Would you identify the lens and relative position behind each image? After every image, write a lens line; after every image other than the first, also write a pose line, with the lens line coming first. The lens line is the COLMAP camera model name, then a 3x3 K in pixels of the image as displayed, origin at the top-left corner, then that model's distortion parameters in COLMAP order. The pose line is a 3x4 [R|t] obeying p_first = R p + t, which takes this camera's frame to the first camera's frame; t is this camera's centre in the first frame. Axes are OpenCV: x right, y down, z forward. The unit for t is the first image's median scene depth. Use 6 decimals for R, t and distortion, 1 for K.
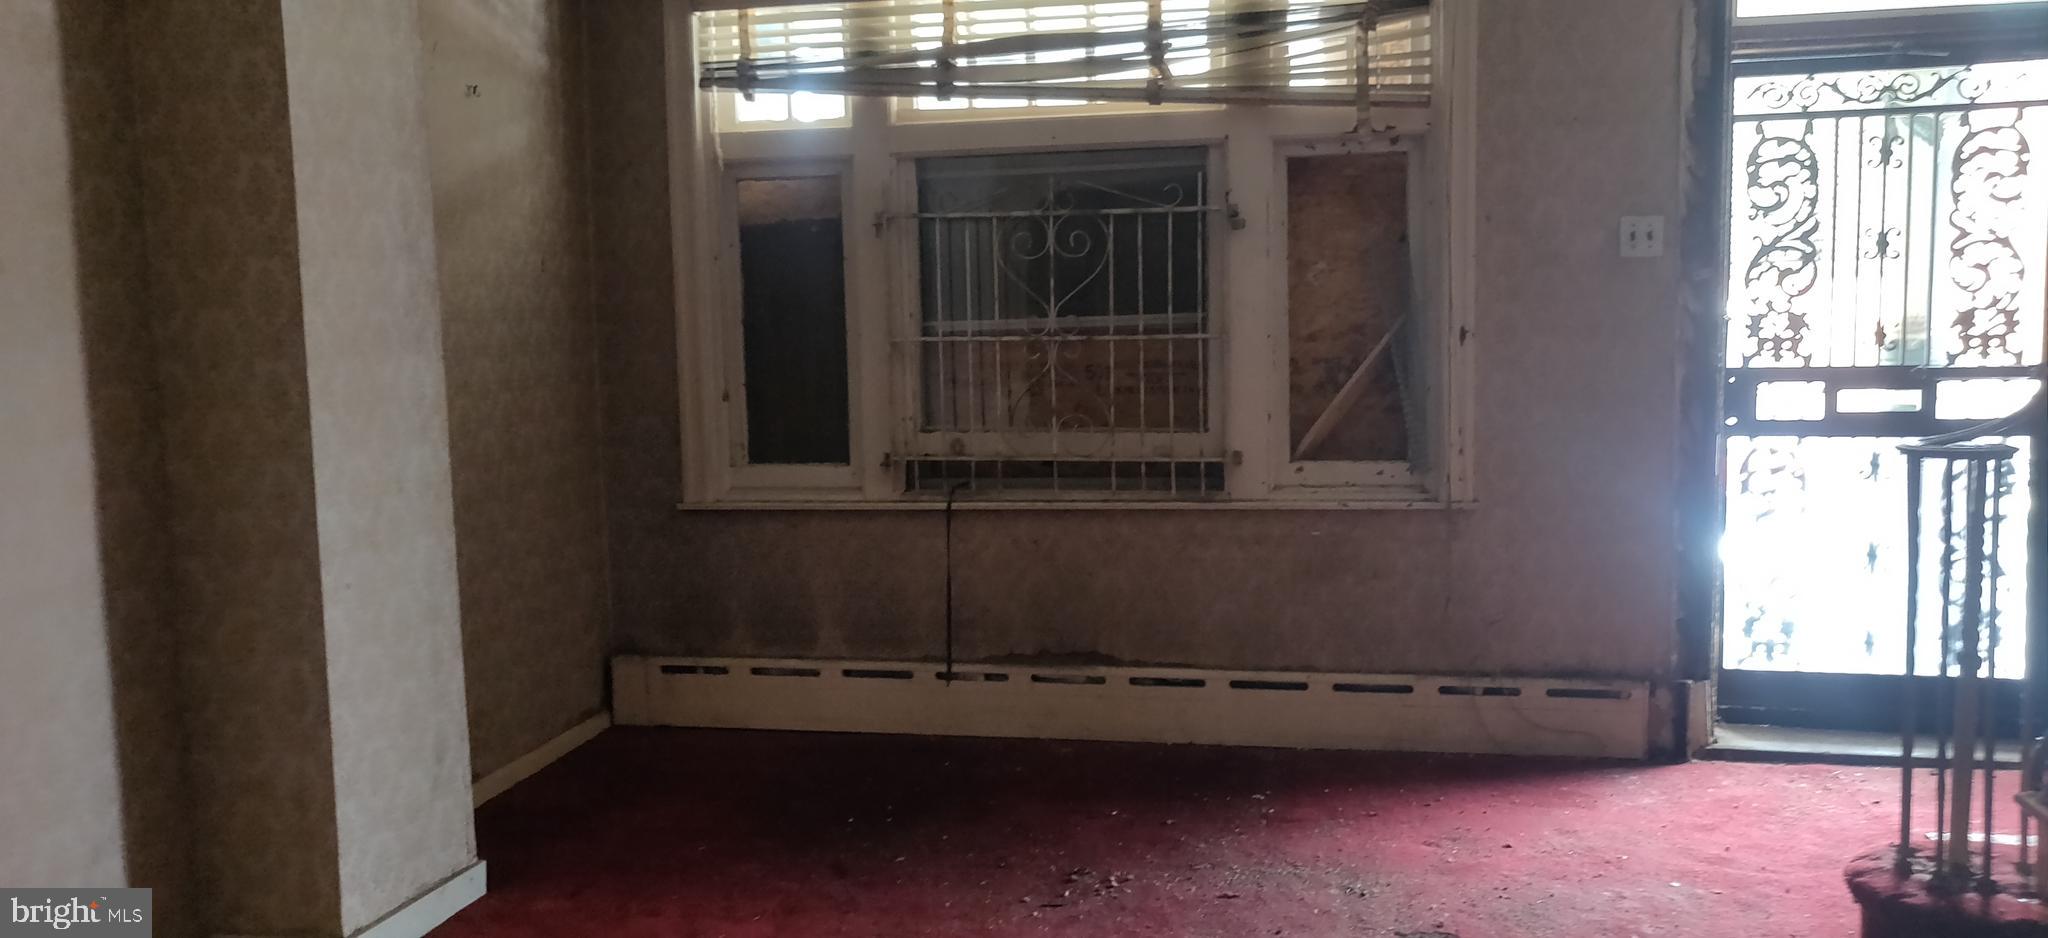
lens RADIAL K [[1543.4, 0, 1034.1], [0, 1543.4, 466.0], [0, 0, 1]] dist [-0.039199, 0.087832]
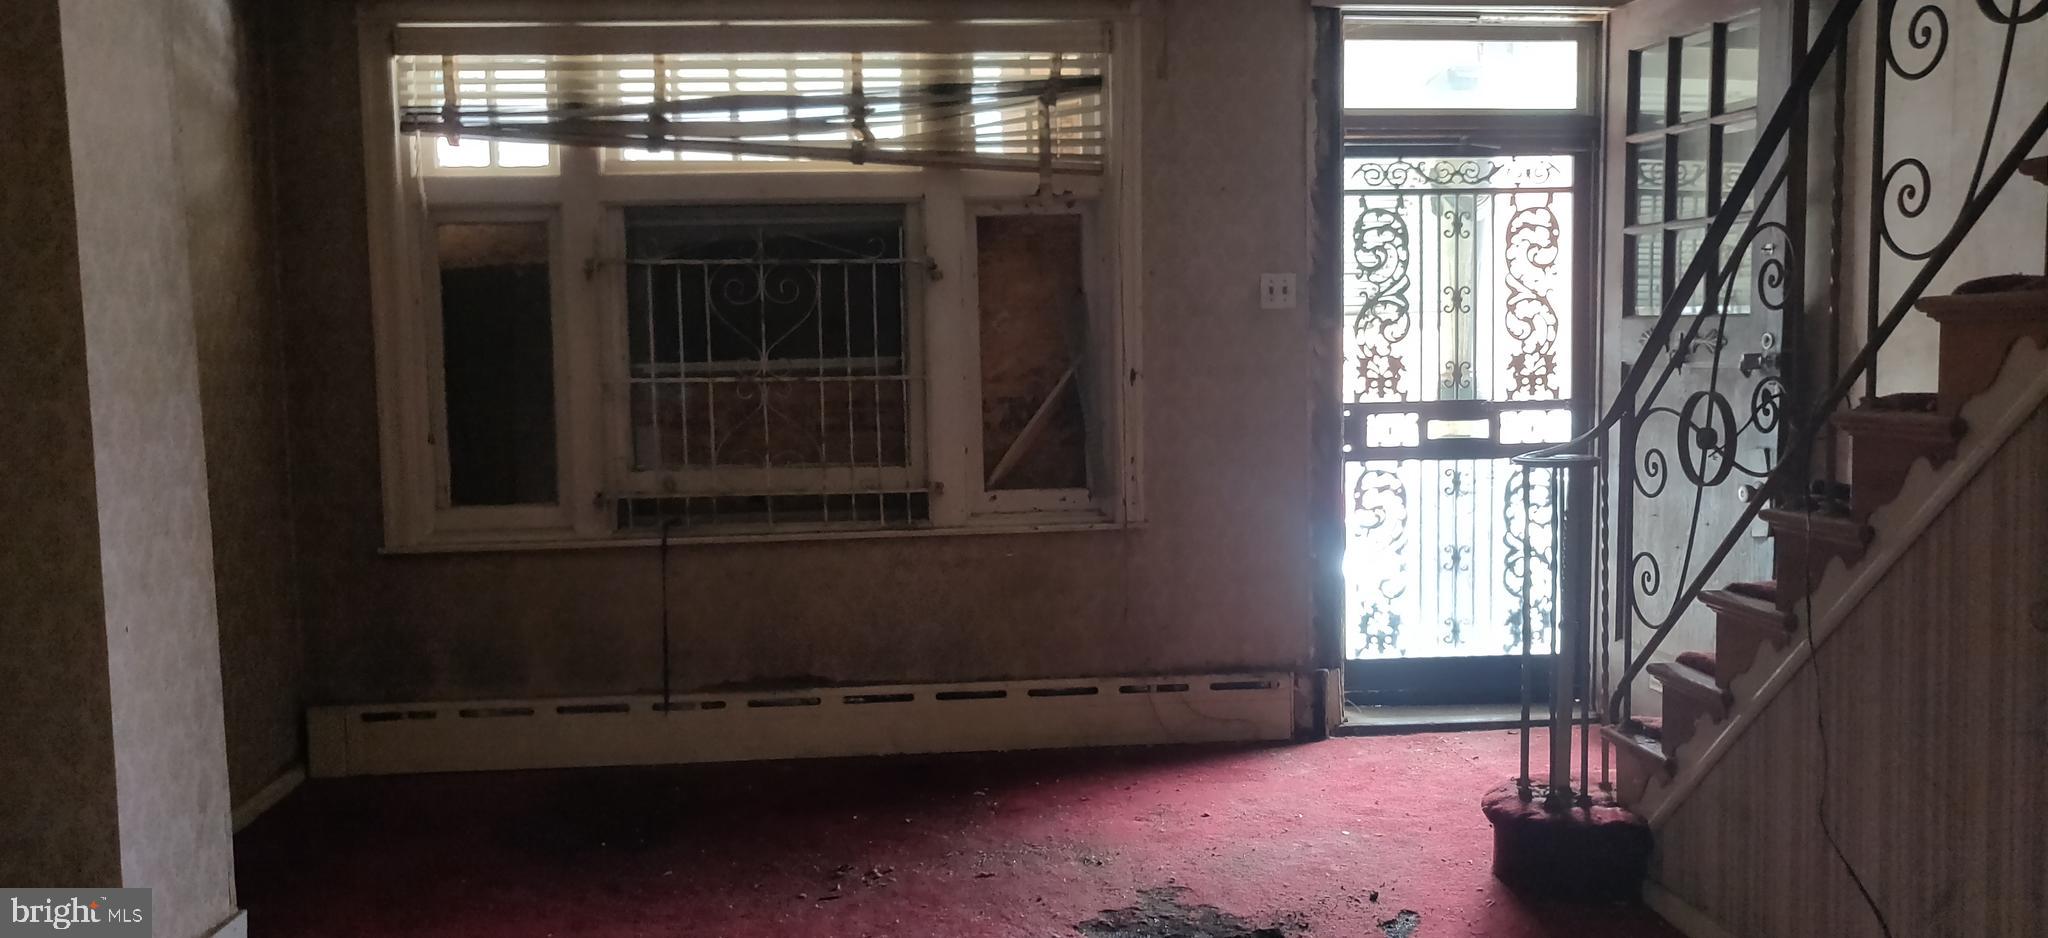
lens RADIAL K [[1523.6, 0, 1026.9], [0, 1523.6, 475.4], [0, 0, 1]] dist [-0.004804, 0.003119]
pose [[0.962111, -0.020000, 0.271923, -0.102799], [0.027041, 0.999389, -0.022168, 0.011165], [-0.271314, 0.028681, 0.962064, -0.058289]]
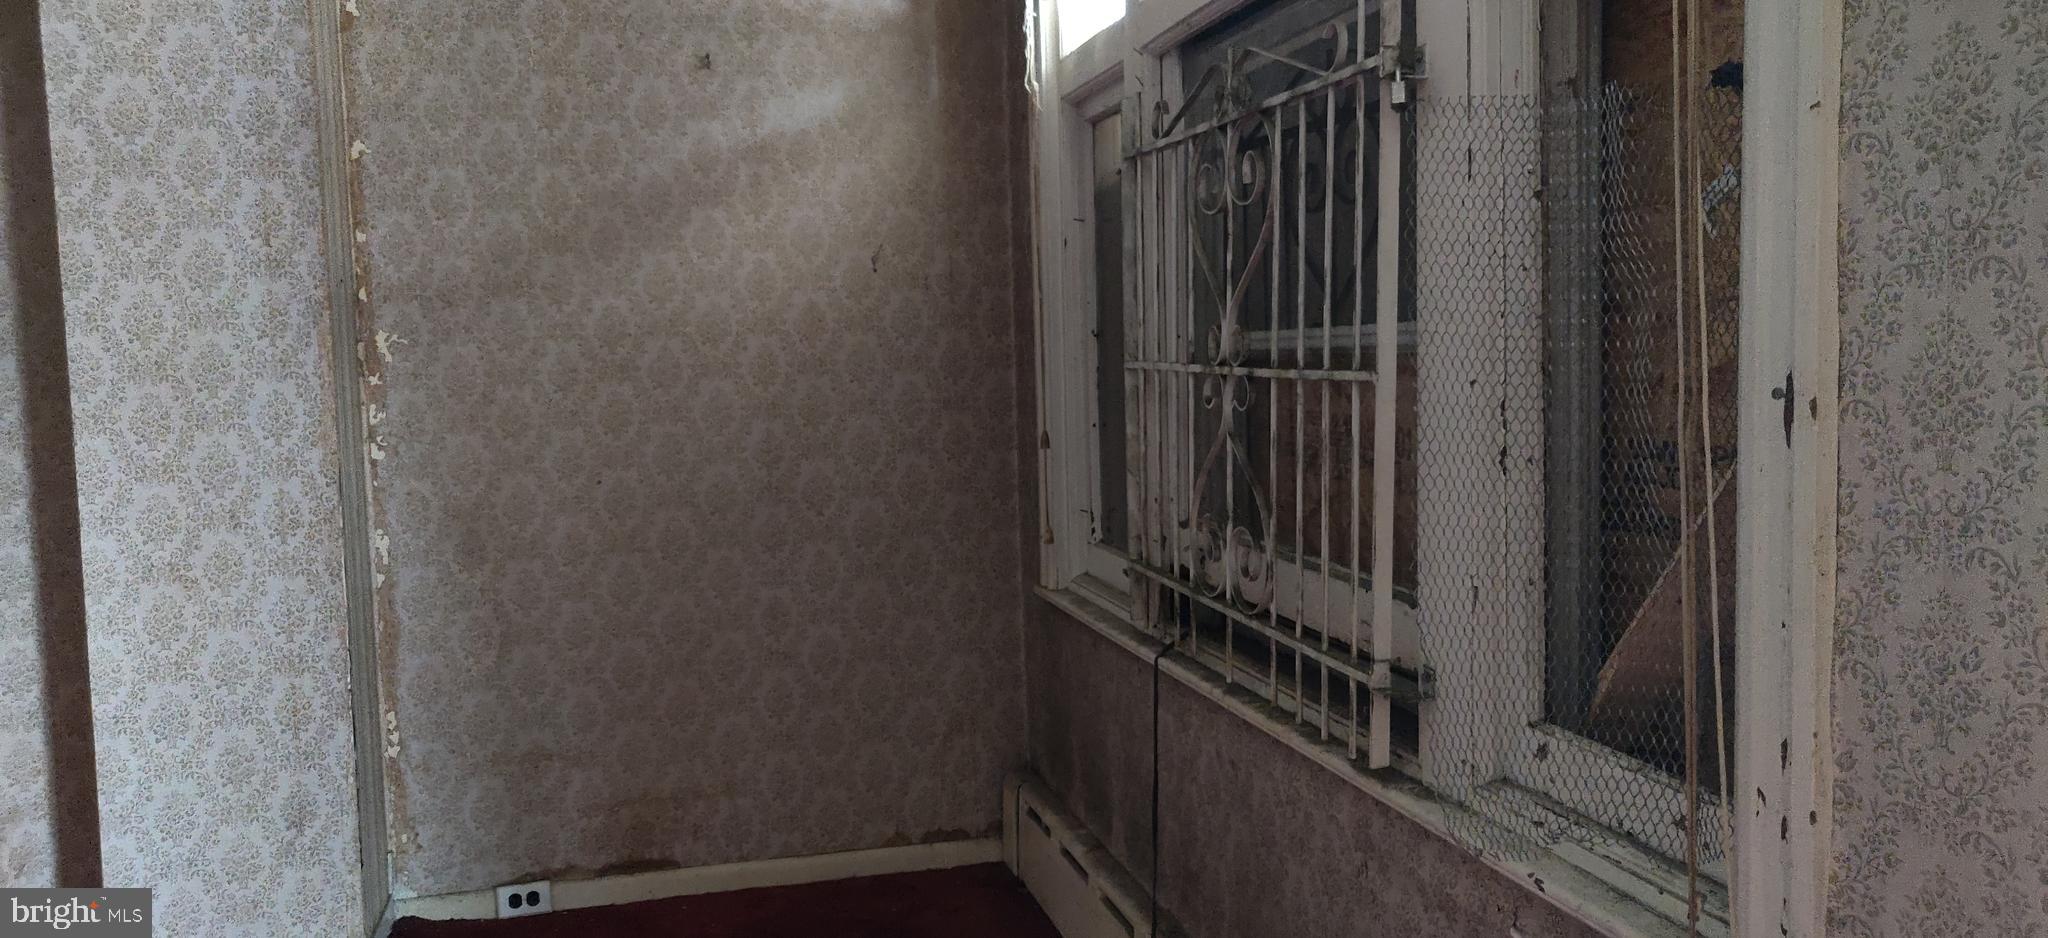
lens RADIAL K [[1543.4, 0, 1034.1], [0, 1543.4, 466.0], [0, 0, 1]] dist [-0.039199, 0.087832]
pose [[0.437885, 0.082455, -0.895242, 0.443412], [-0.077698, 0.995530, 0.053688, -0.075391], [0.895667, 0.046049, 0.442334, 0.731653]]
